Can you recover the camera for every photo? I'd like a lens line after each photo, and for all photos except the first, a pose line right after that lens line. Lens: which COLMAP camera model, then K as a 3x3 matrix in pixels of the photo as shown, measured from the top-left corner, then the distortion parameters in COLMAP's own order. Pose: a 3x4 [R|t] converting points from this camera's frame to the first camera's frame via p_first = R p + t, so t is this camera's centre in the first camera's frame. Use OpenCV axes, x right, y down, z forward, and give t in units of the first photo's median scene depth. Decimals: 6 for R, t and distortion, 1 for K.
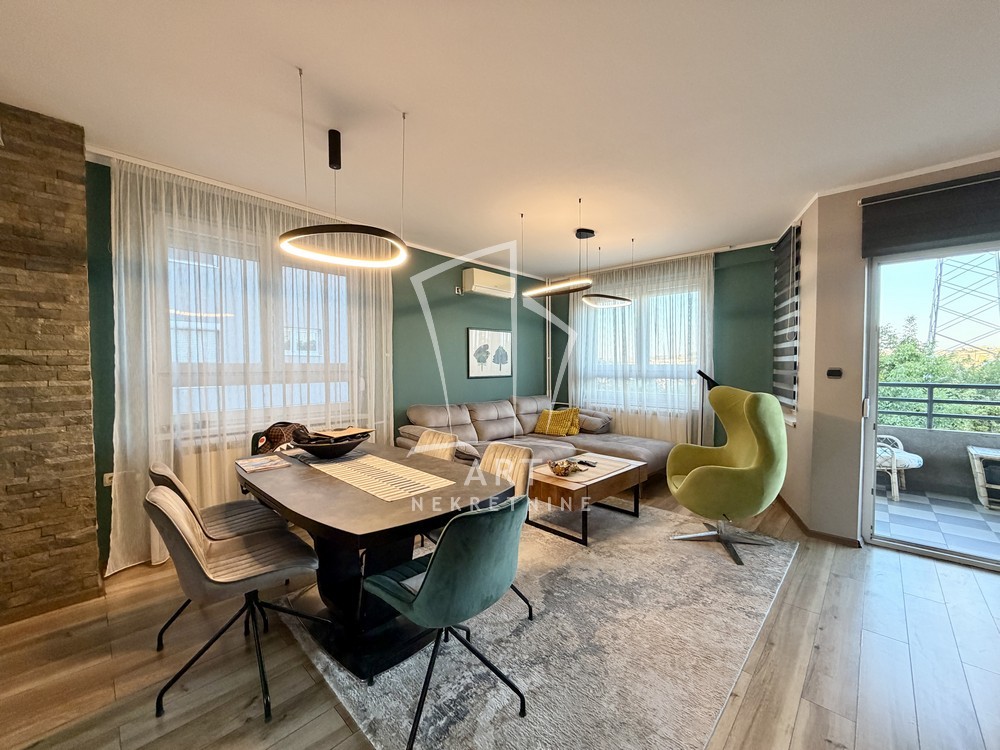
lens RADIAL K [[399.2, 0, 495.6], [0, 399.2, 377.2], [0, 0, 1]] dist [-0.000333, -0.000068]
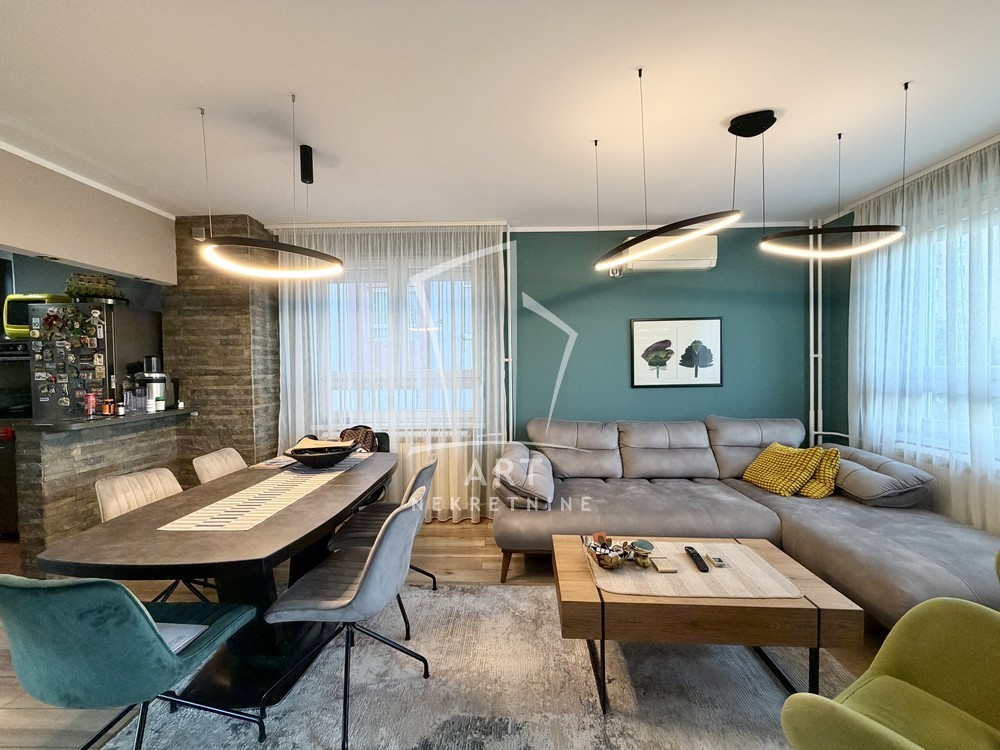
lens RADIAL K [[399.2, 0, 495.6], [0, 399.2, 377.2], [0, 0, 1]] dist [-0.000333, -0.000068]
pose [[0.667582, 0.014822, -0.744389, 0.324467], [-0.009666, 0.999890, 0.011241, -0.022809], [0.744473, -0.000309, 0.667652, 0.325447]]
